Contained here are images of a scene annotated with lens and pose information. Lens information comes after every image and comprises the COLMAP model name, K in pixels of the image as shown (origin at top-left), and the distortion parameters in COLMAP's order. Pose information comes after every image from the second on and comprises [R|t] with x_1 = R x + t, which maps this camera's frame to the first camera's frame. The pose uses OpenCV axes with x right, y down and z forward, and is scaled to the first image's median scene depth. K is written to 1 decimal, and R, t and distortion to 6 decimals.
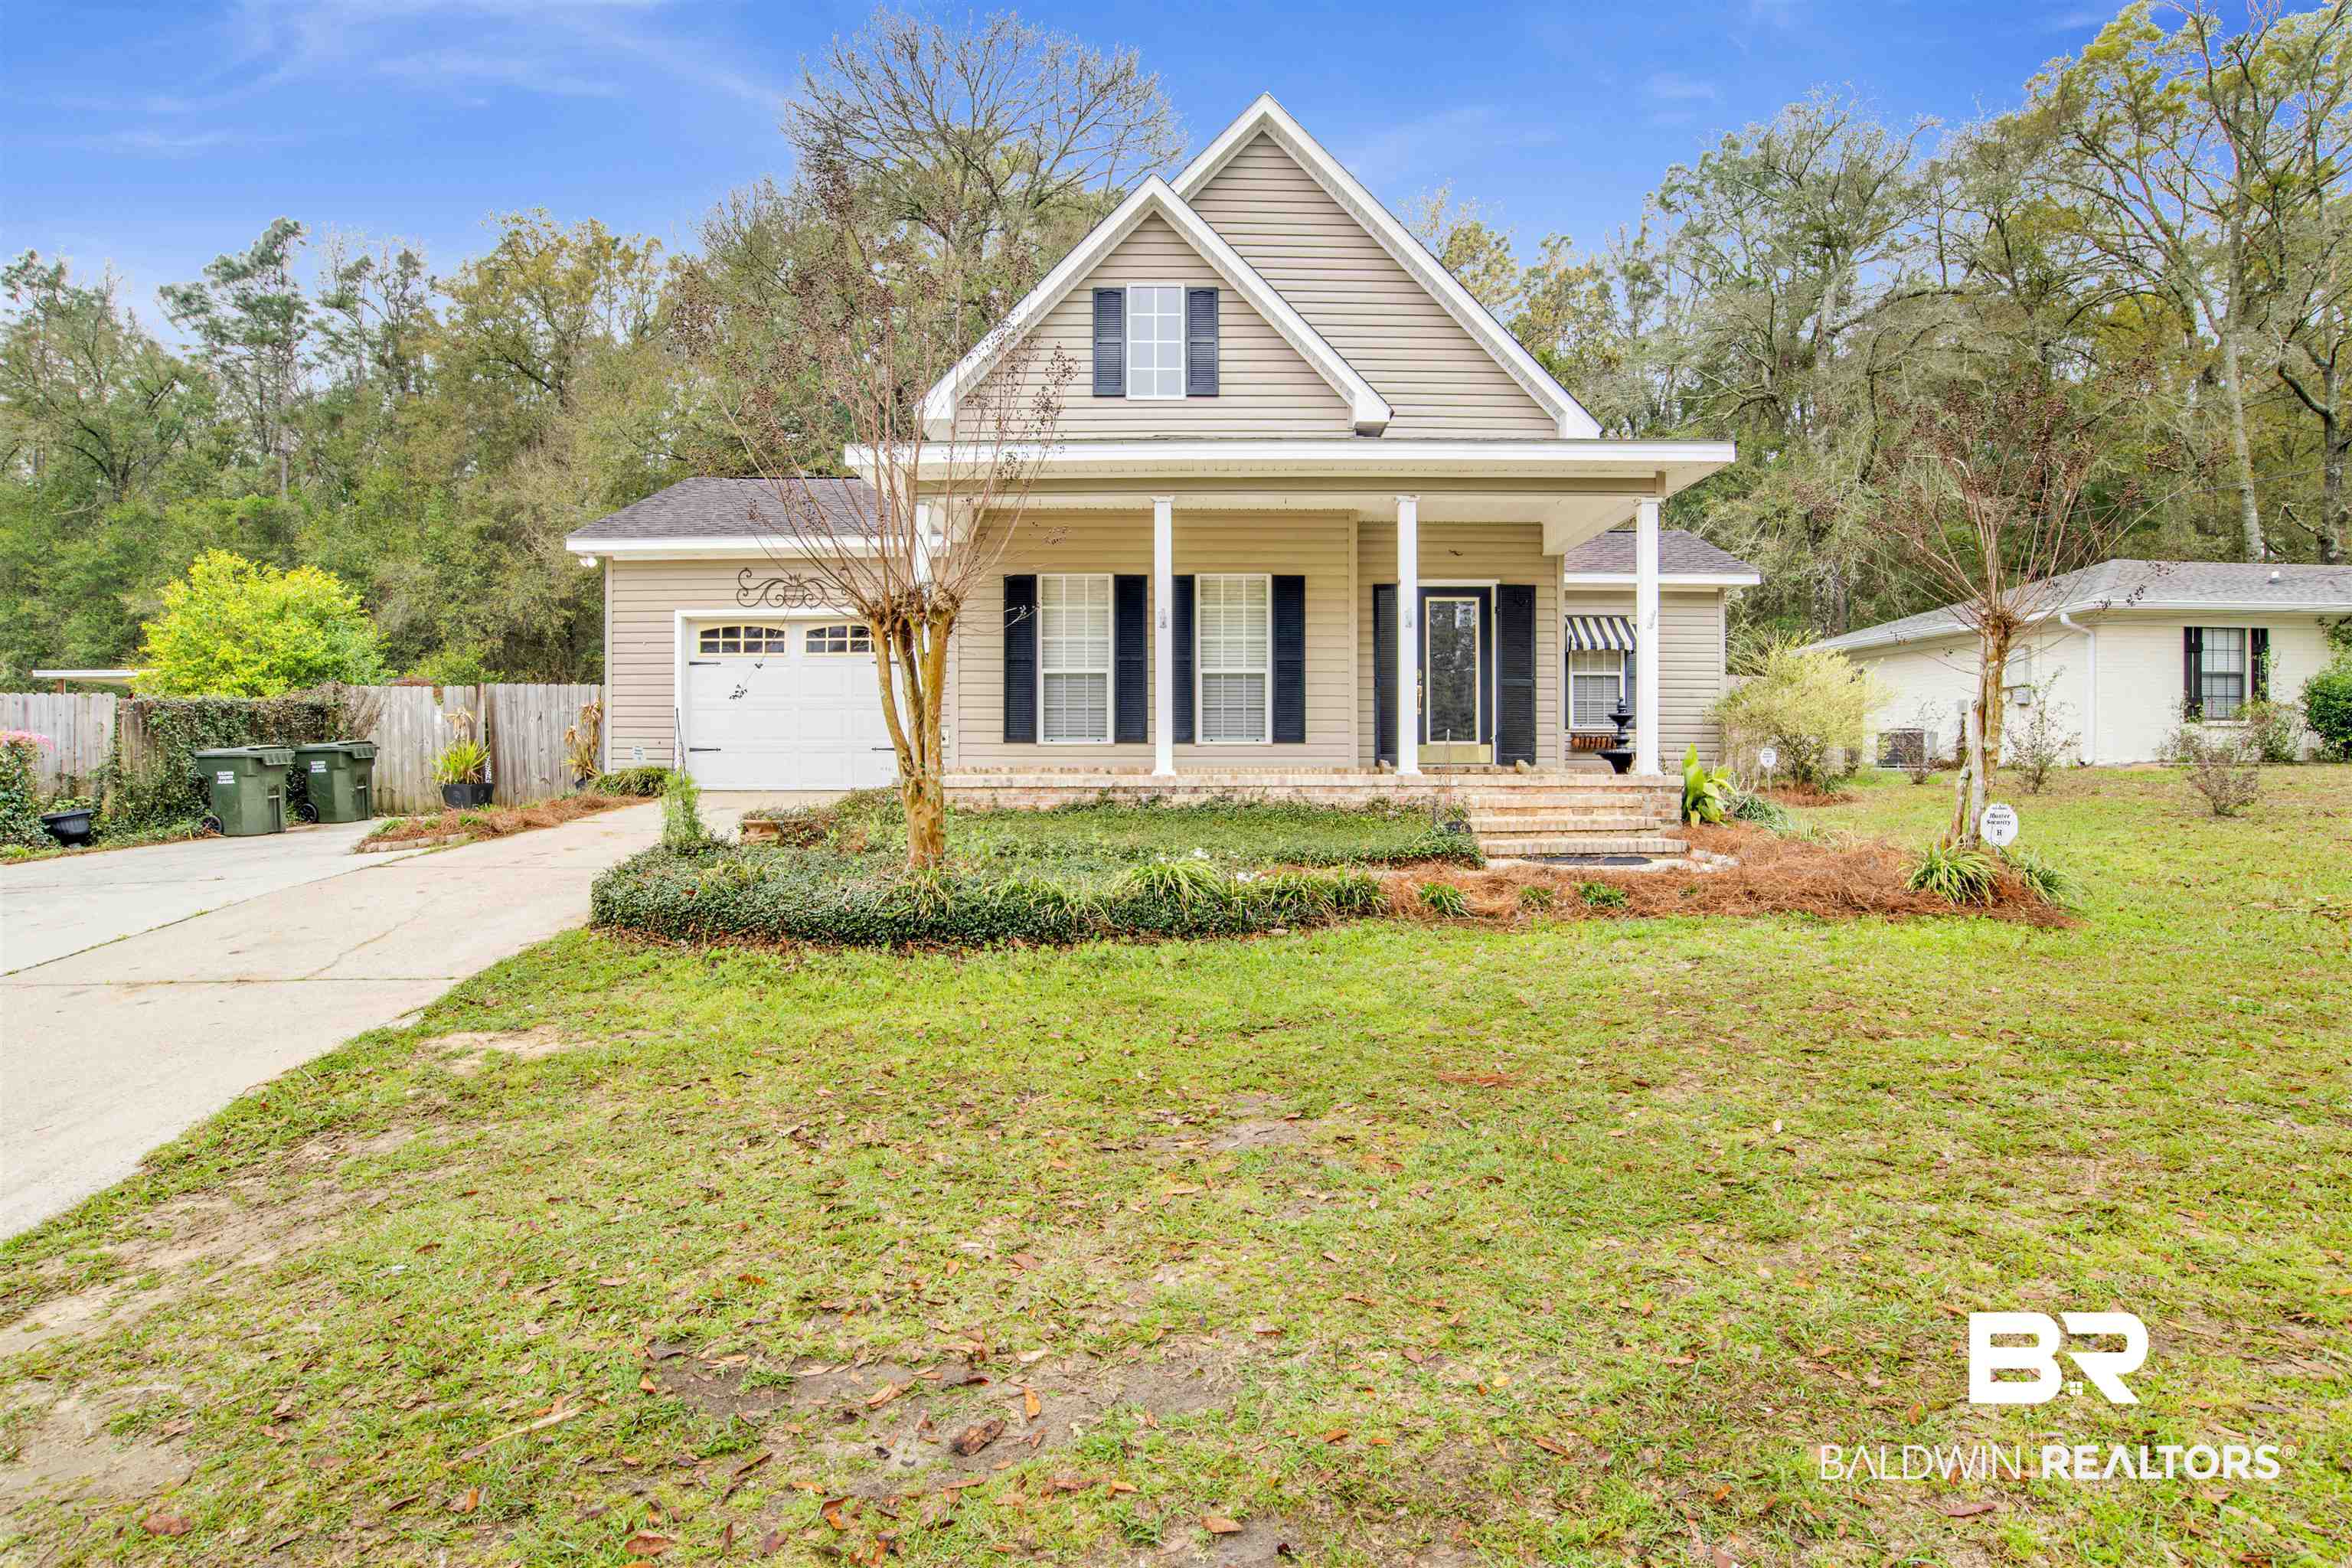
lens RADIAL K [[1247.9, 0, 1176.0], [0, 1247.9, 784.0], [0, 0, 1]] dist [-0.057808, 0.020501]
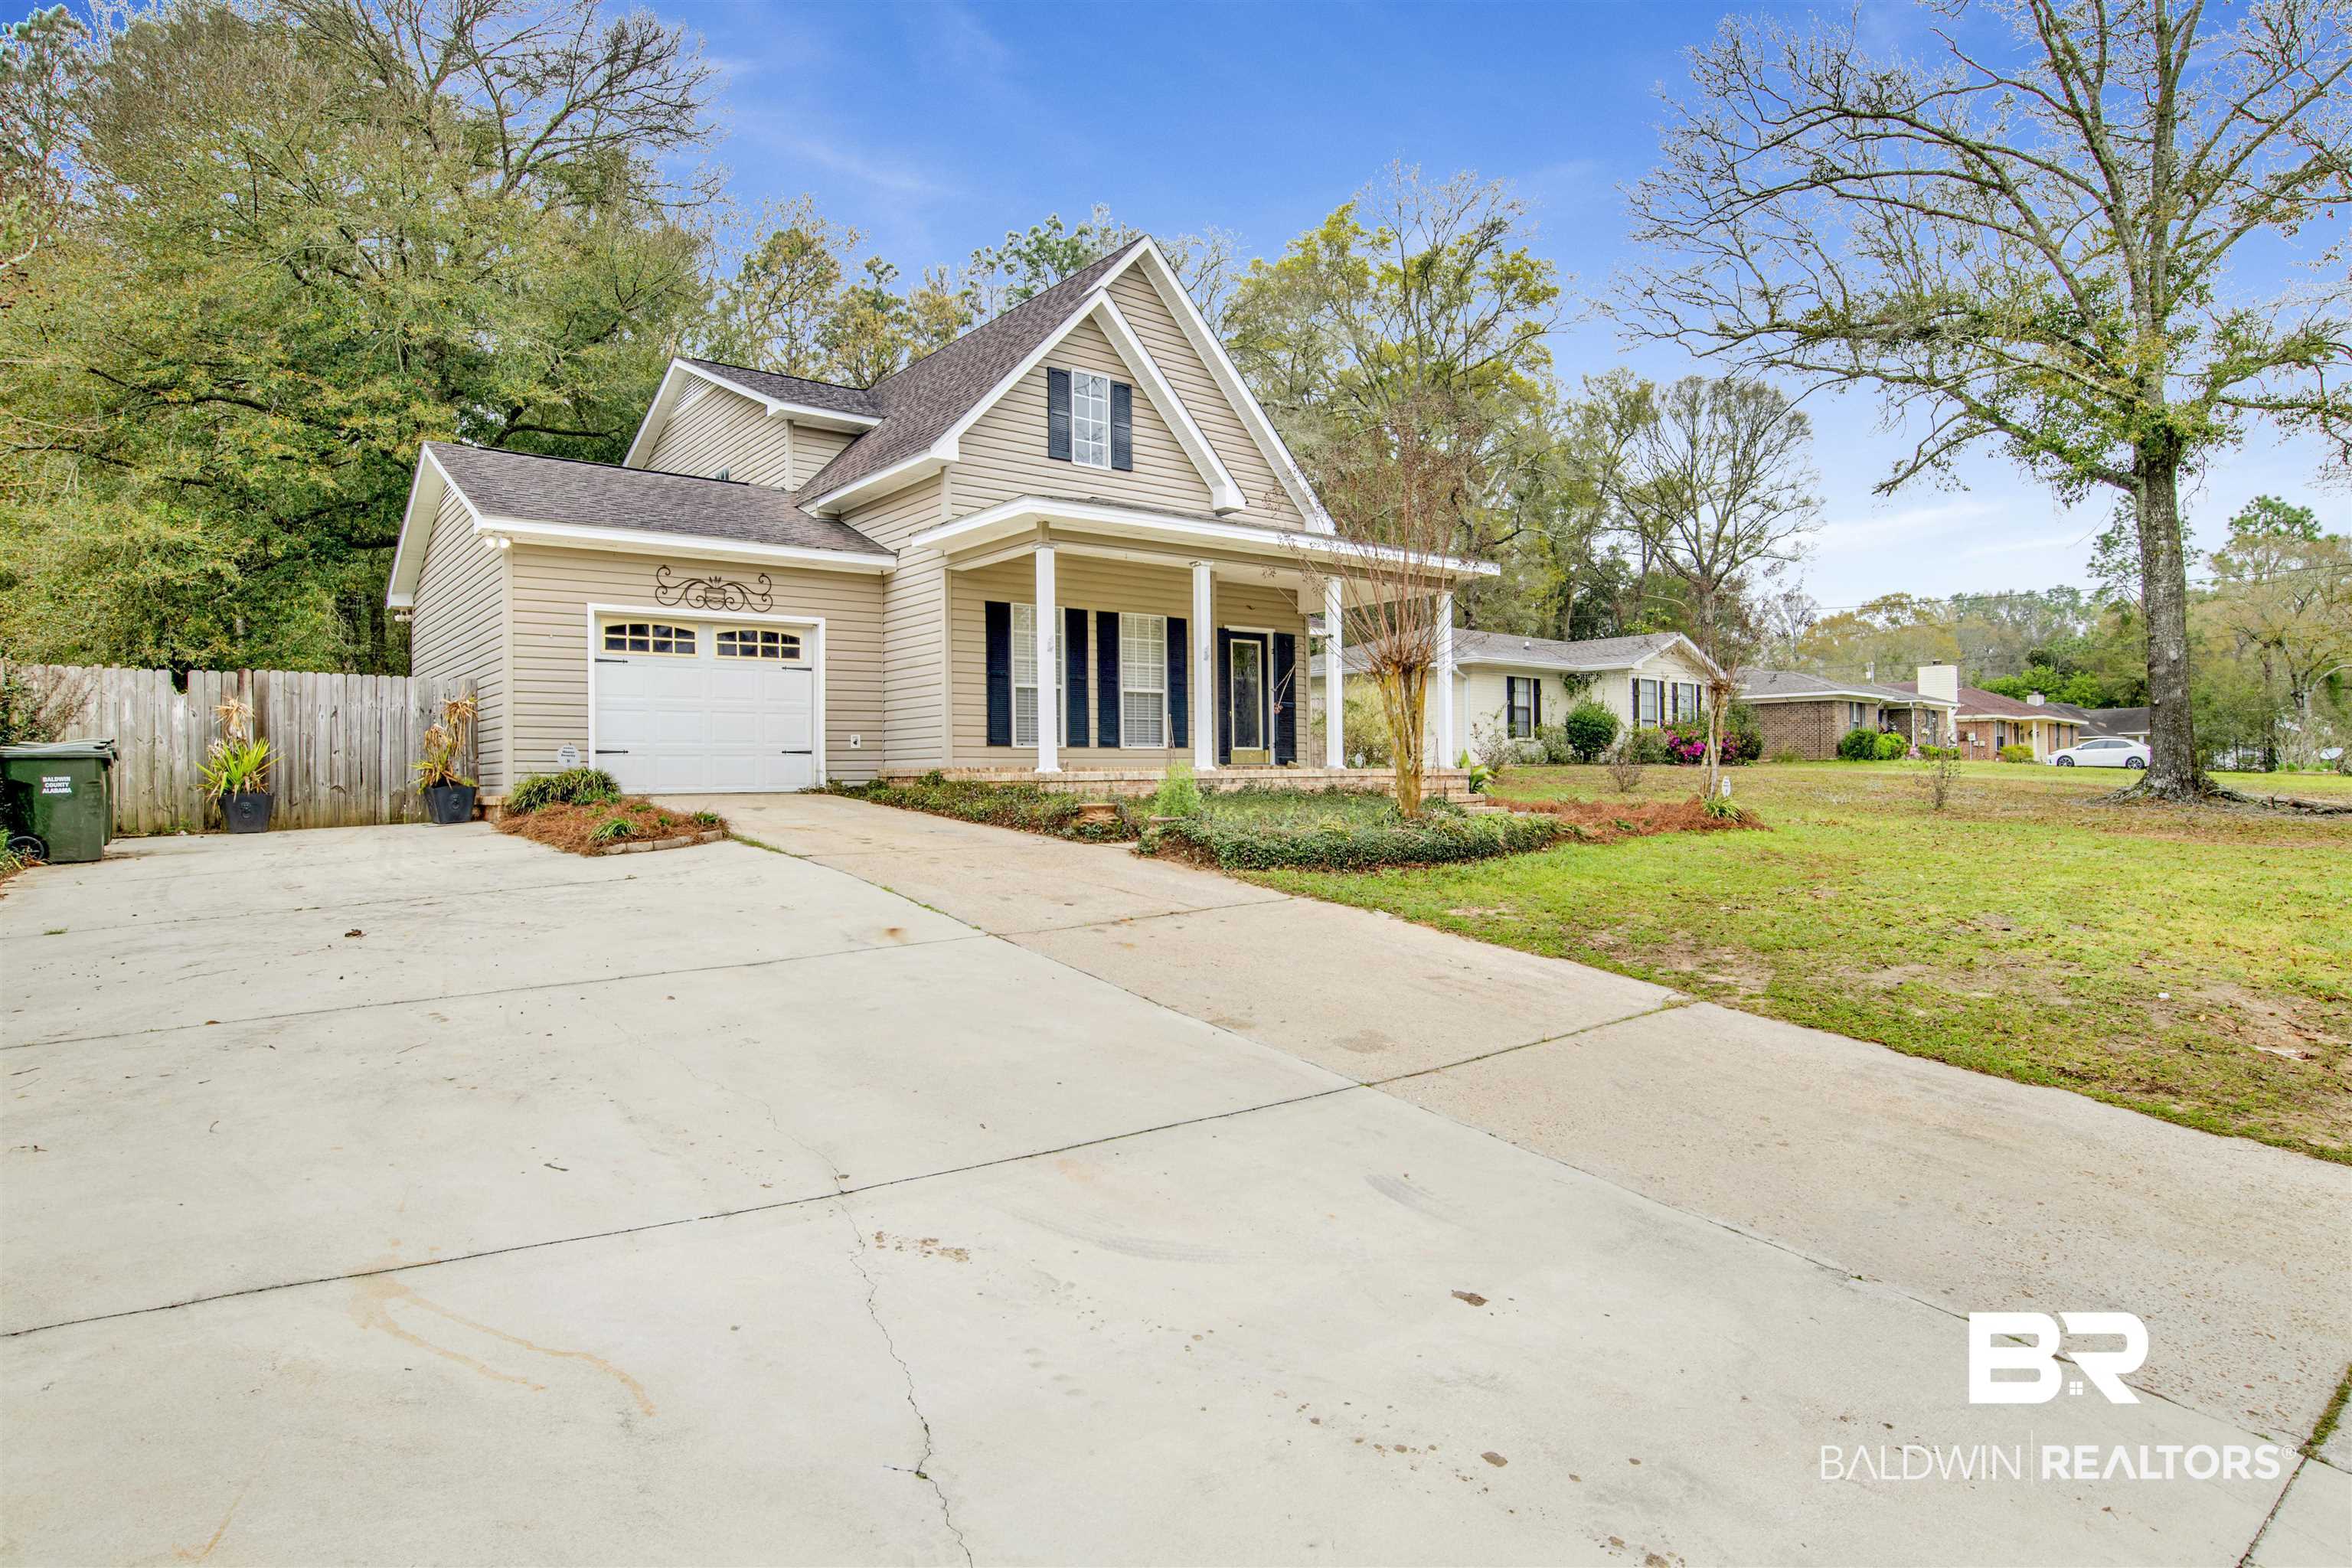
lens RADIAL K [[1324.2, 0, 1215.8], [0, 1324.2, 786.9], [0, 0, 1]] dist [-0.022547, -0.000158]
pose [[0.763505, -0.013763, 0.645655, -0.728503], [0.020633, 0.999782, -0.003088, 0.012240], [-0.645472, 0.015679, 0.763623, -0.069792]]
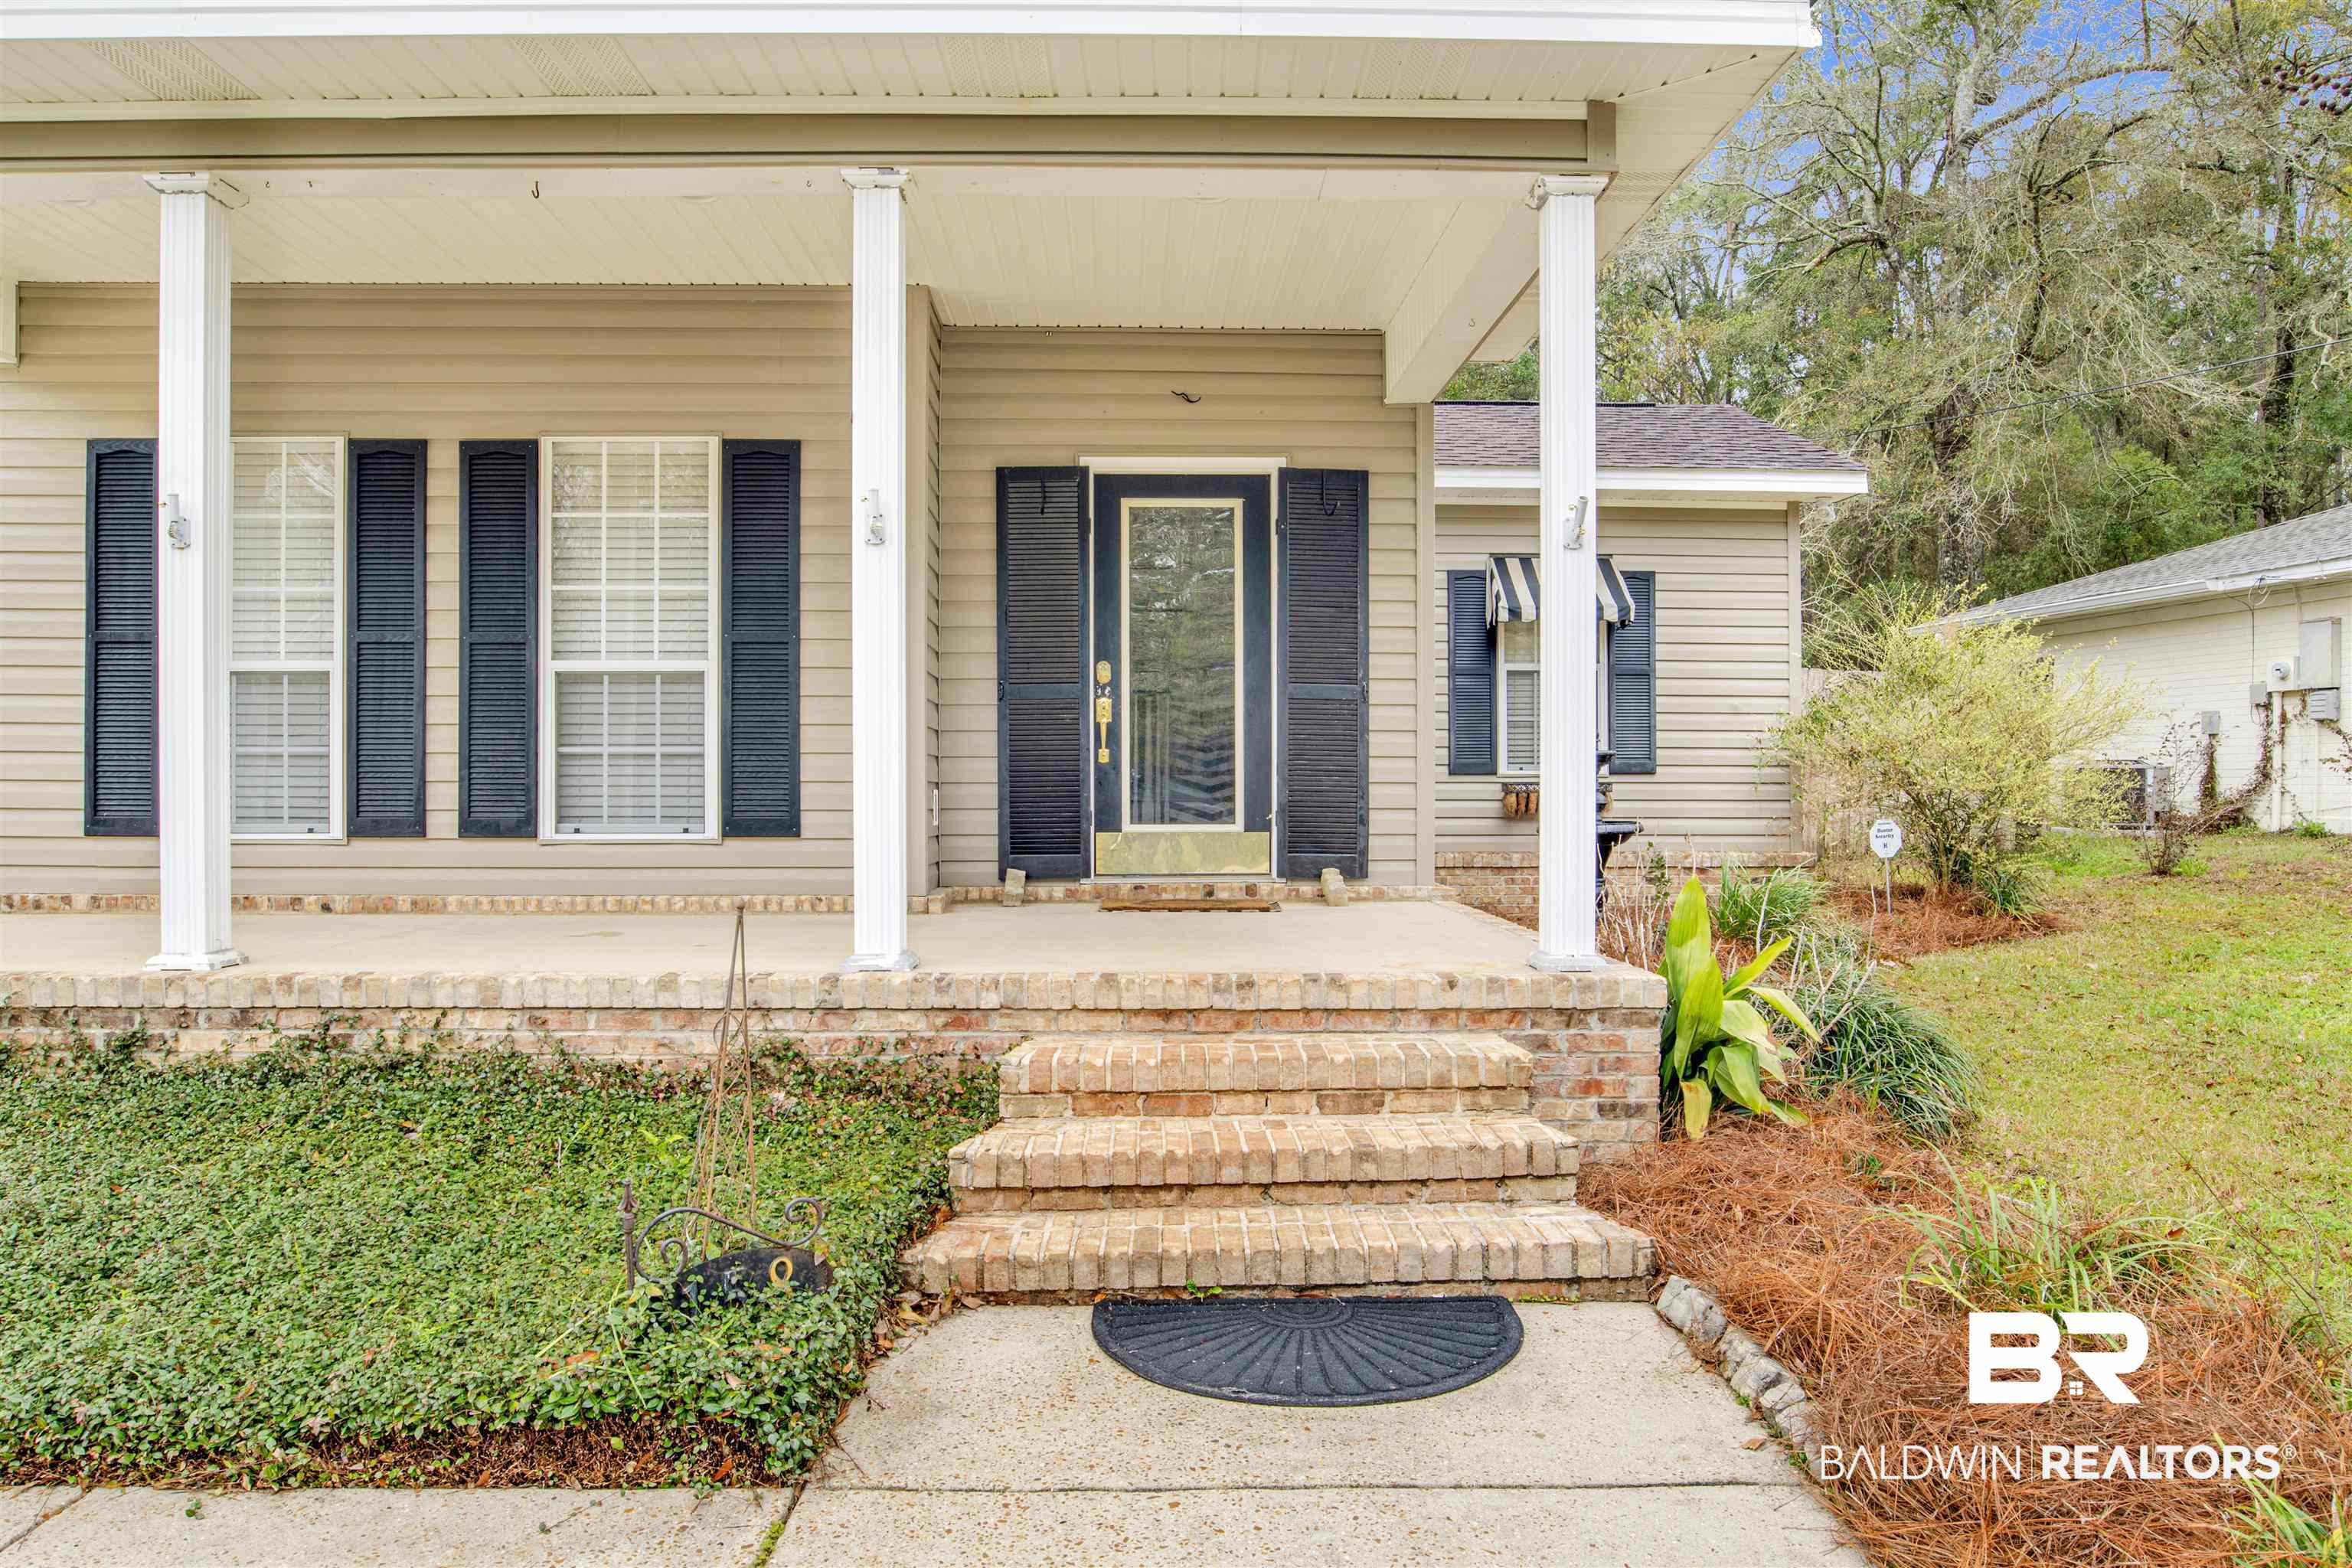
lens RADIAL K [[1574.8, 0, 1176.0], [0, 1574.8, 784.0], [0, 0, 1]] dist [-0.043958, 0.002356]
pose [[0.999498, 0.000036, 0.031692, 0.202737], [0.000232, 0.999964, -0.008447, -0.043876], [-0.031691, 0.008450, 0.999462, 0.441818]]
